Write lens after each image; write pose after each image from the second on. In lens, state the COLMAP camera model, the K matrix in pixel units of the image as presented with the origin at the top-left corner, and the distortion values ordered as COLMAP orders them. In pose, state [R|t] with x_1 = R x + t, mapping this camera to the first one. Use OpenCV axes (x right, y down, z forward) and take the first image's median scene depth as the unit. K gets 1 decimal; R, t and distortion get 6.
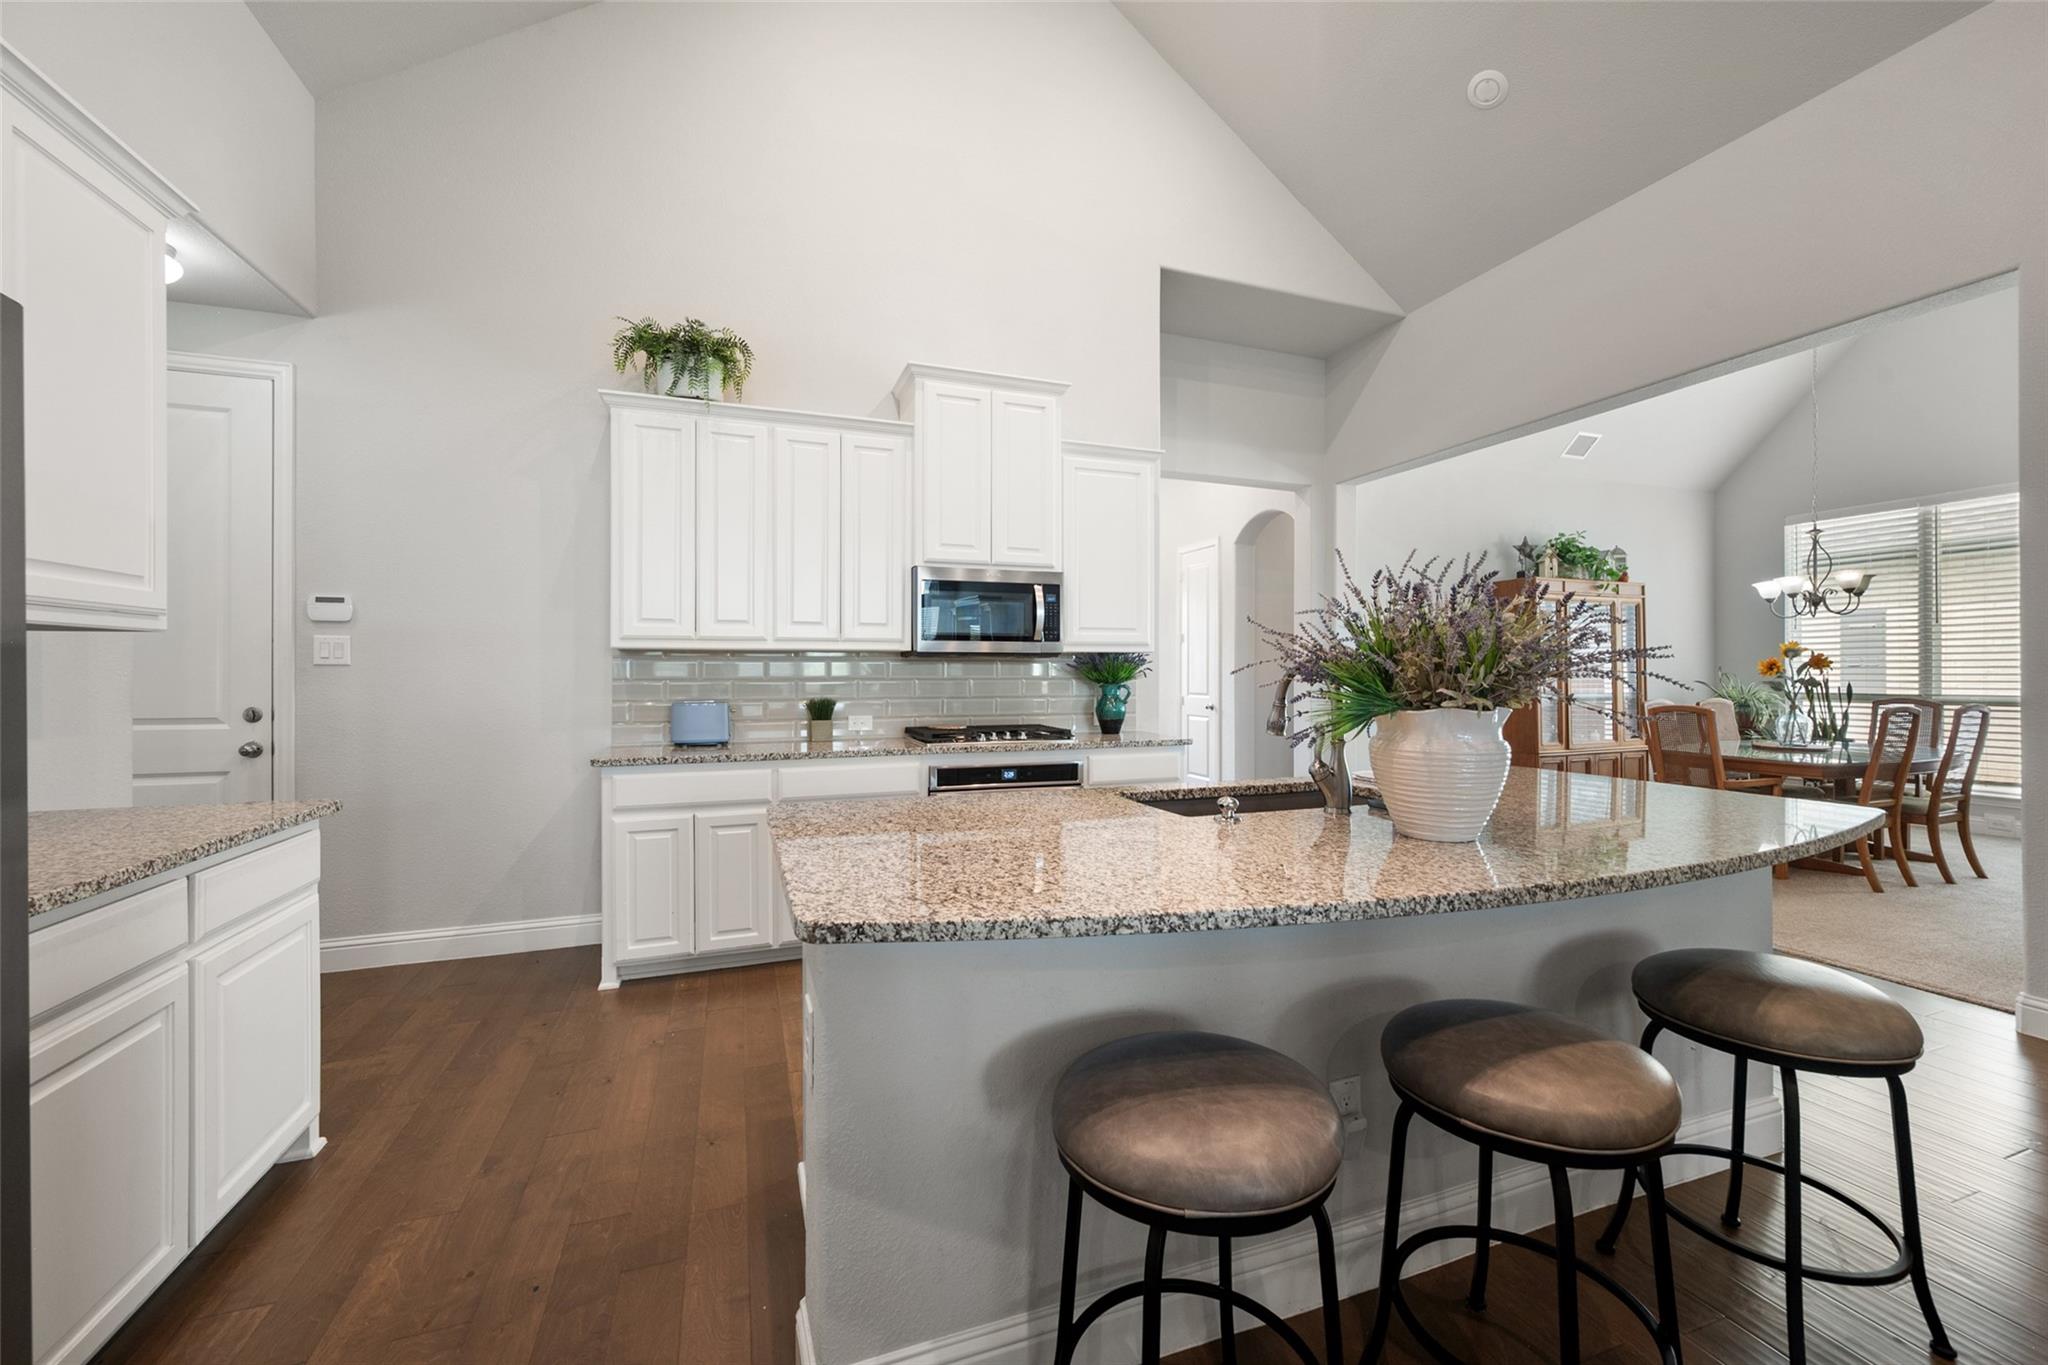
lens RADIAL K [[812.2, 0, 1029.0], [0, 812.2, 671.1], [0, 0, 1]] dist [-0.000516, -0.000026]
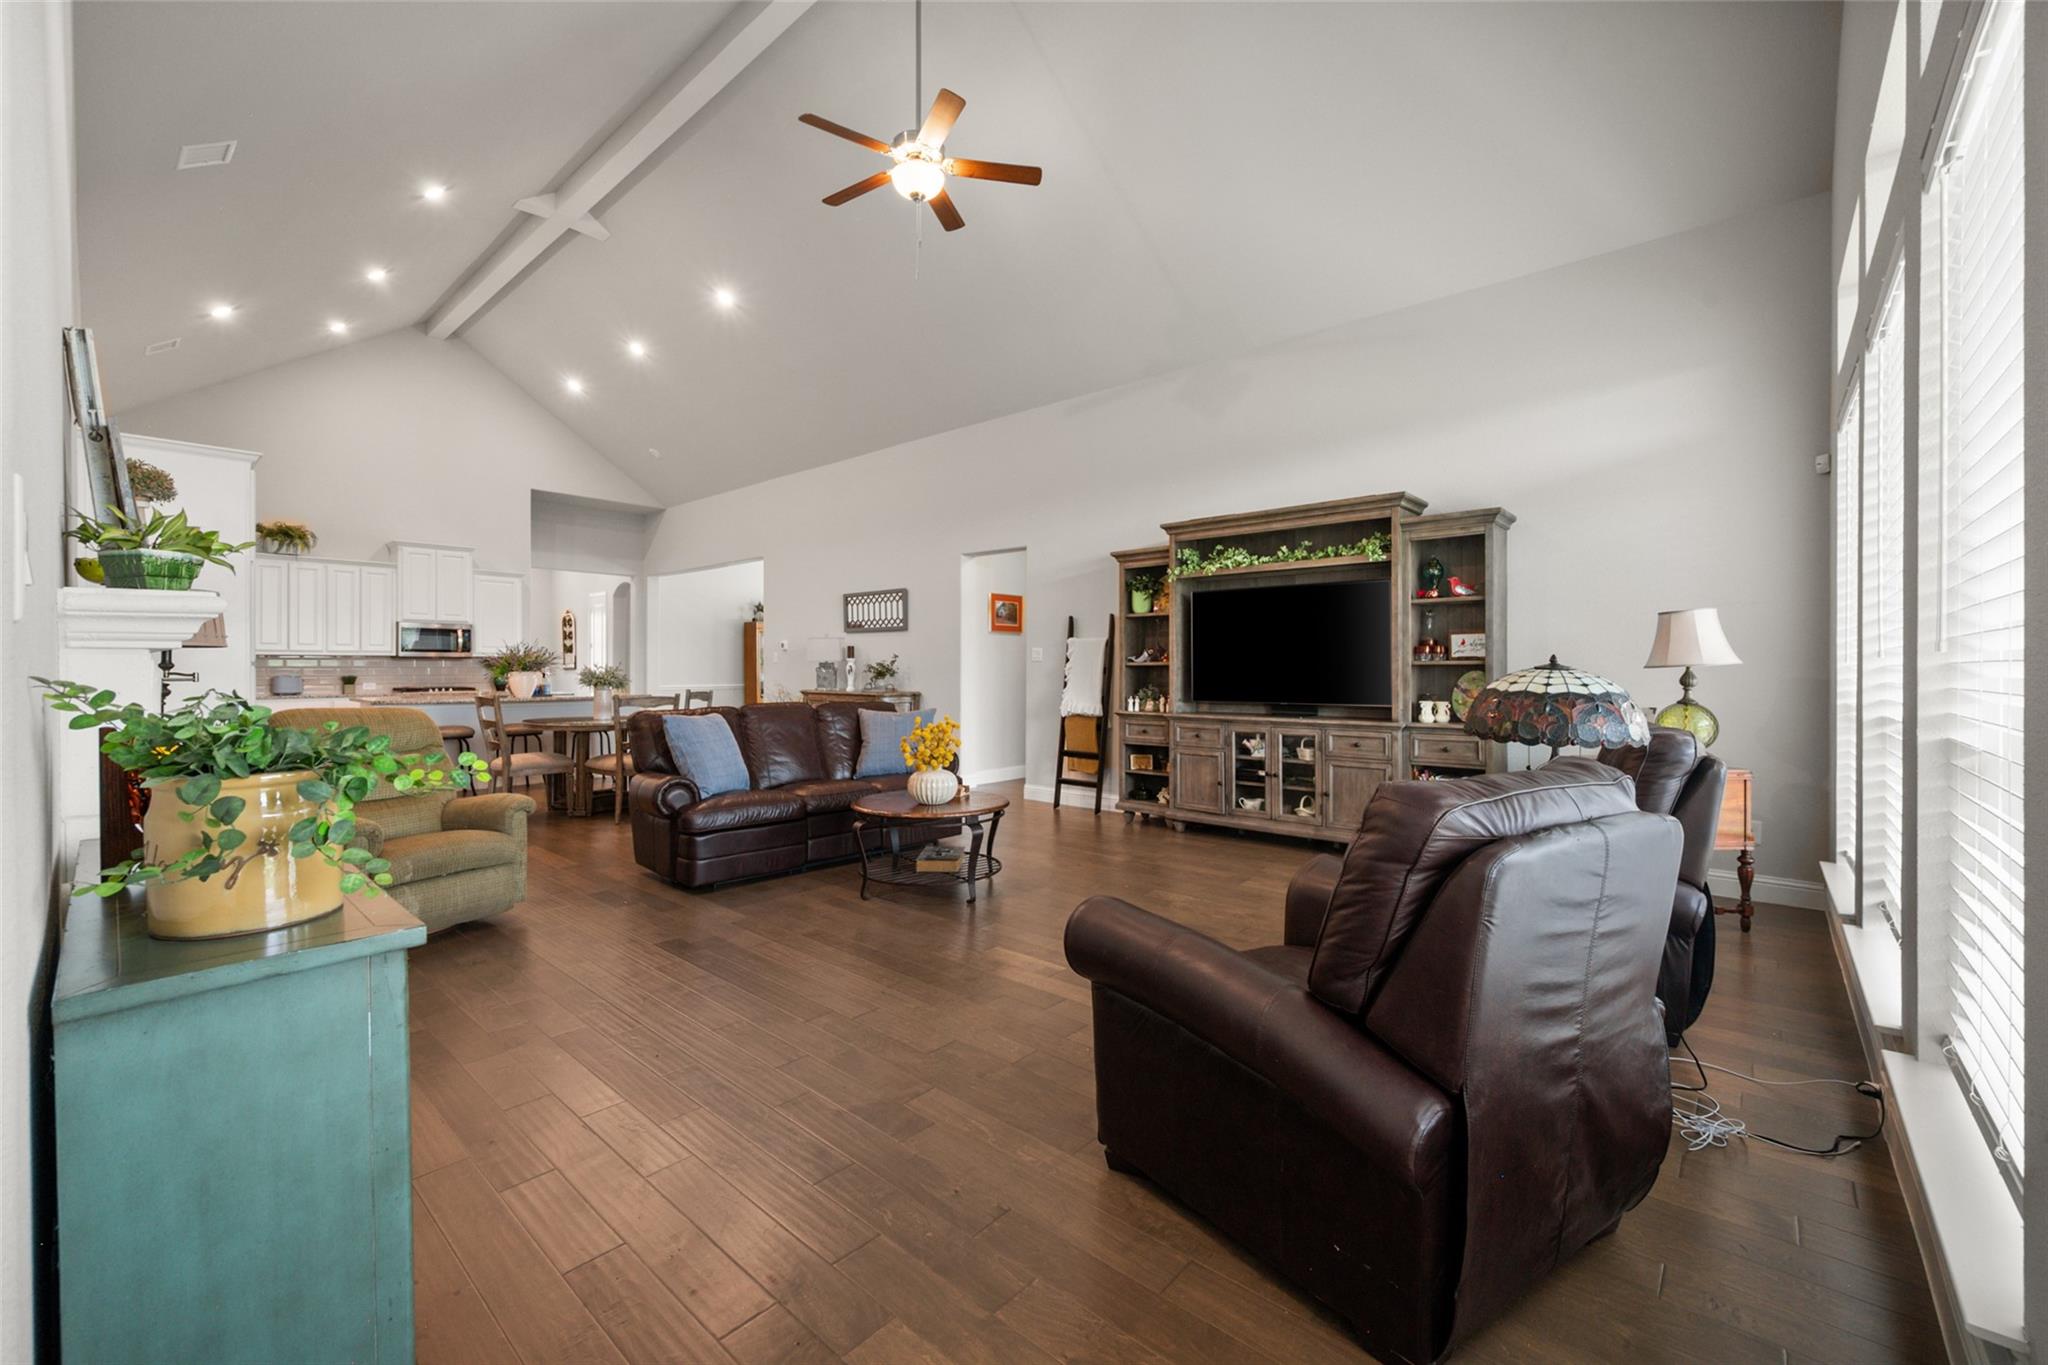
lens RADIAL K [[816.7, 0, 1017.8], [0, 816.7, 672.6], [0, 0, 1]] dist [-0.001763, -0.000168]
pose [[0.887545, -0.001637, 0.460719, 0.376258], [-0.002181, 0.999968, 0.007754, 0.002107], [-0.460717, -0.007887, 0.887512, -1.996295]]
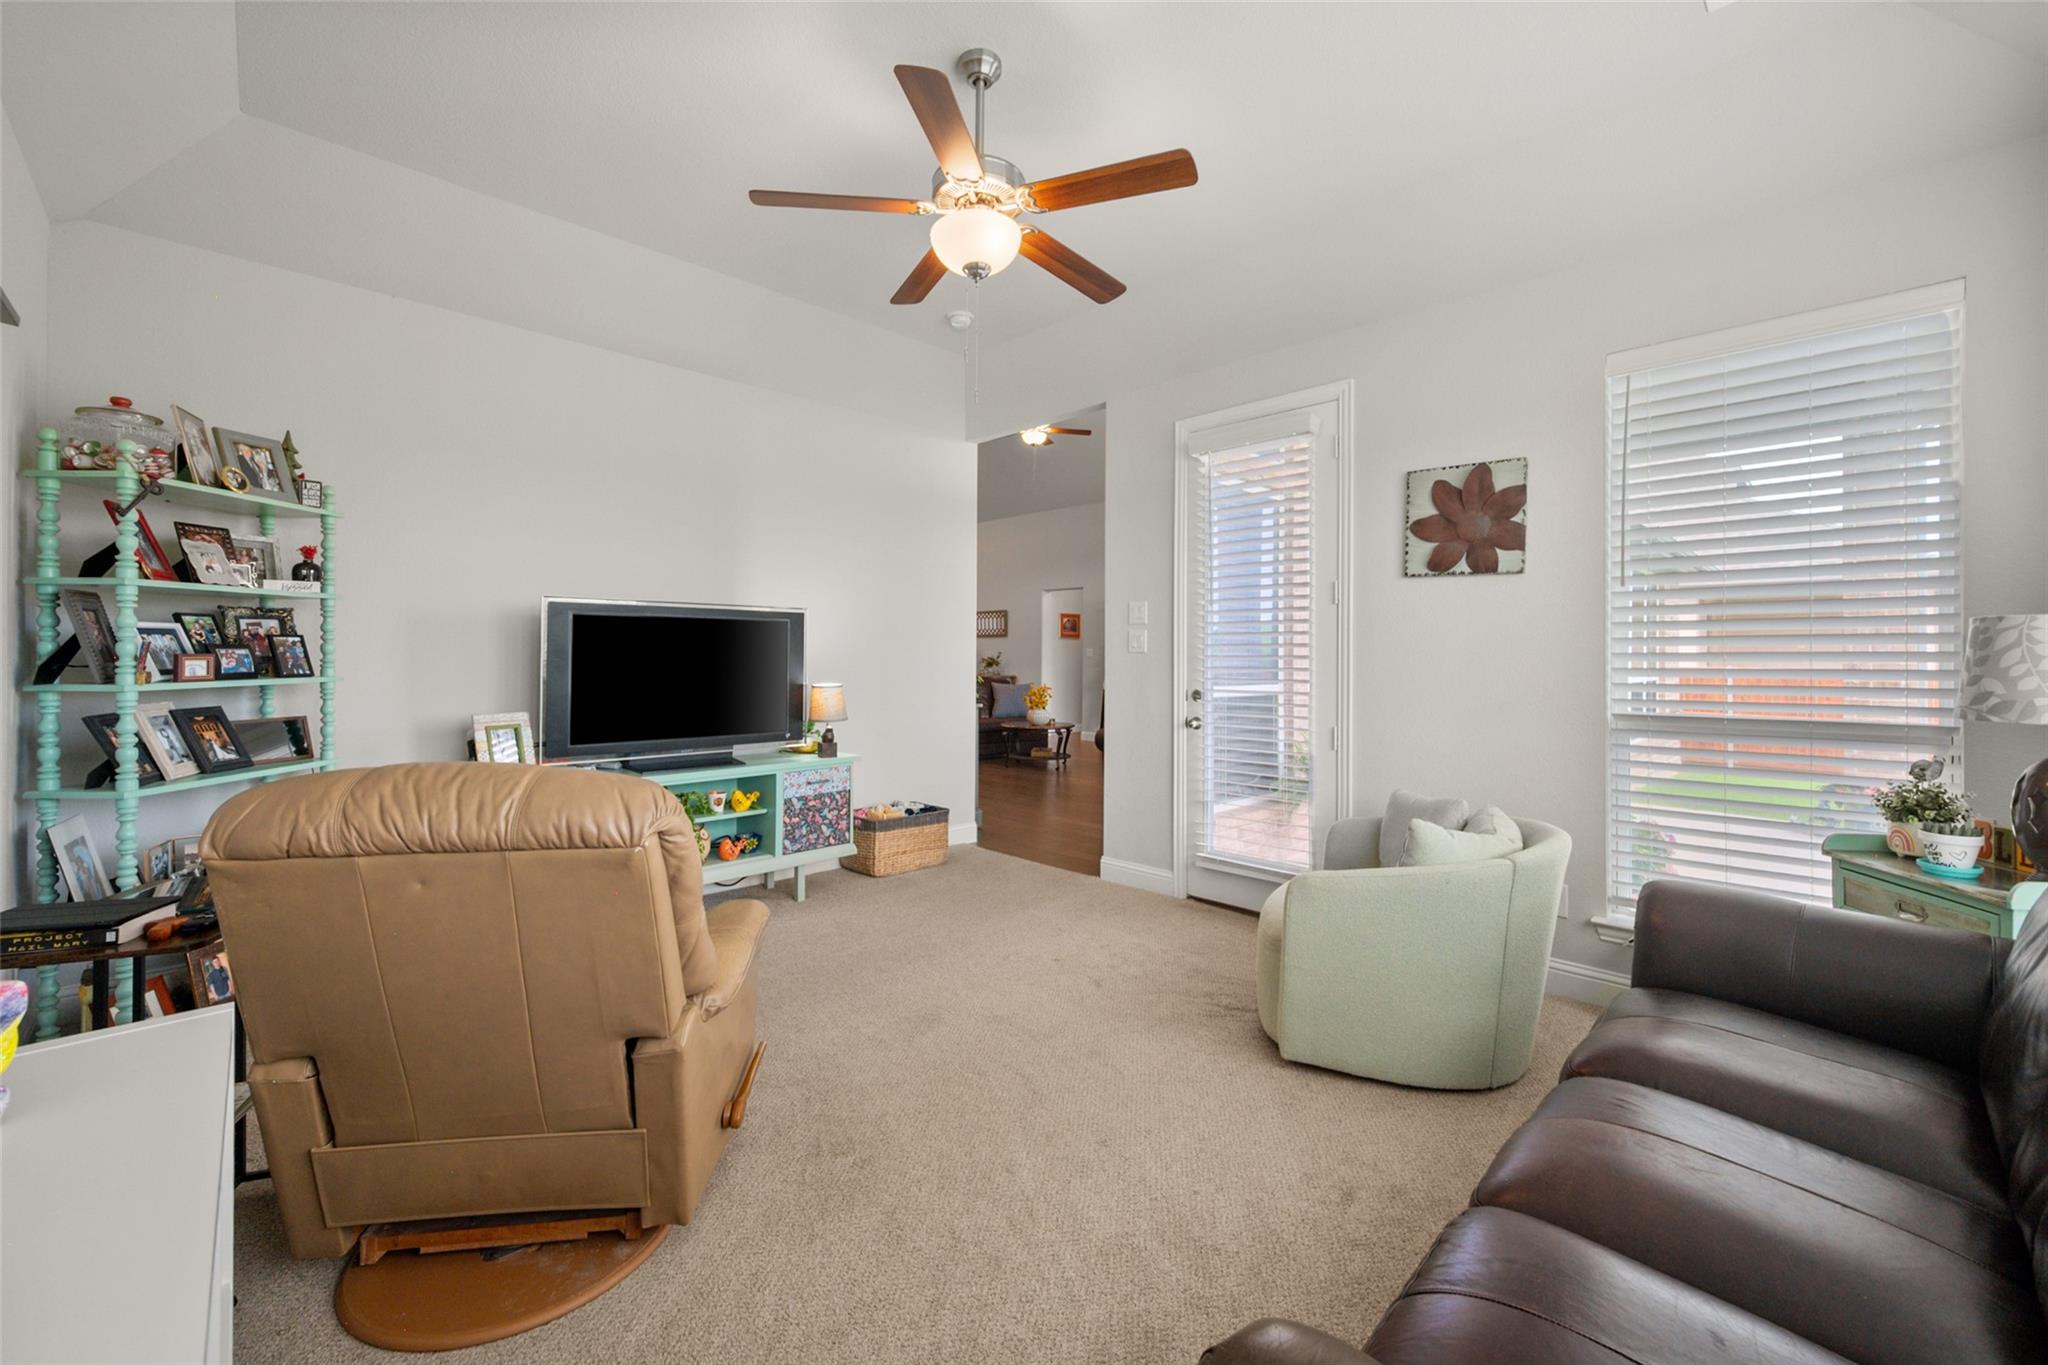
lens RADIAL K [[812.2, 0, 1029.0], [0, 812.2, 671.1], [0, 0, 1]] dist [-0.000516, -0.000026]
pose [[0.911221, -0.000902, 0.411916, -0.178396], [-0.005481, 0.999883, 0.014314, 0.002906], [-0.411881, -0.015301, 0.911109, -3.029490]]
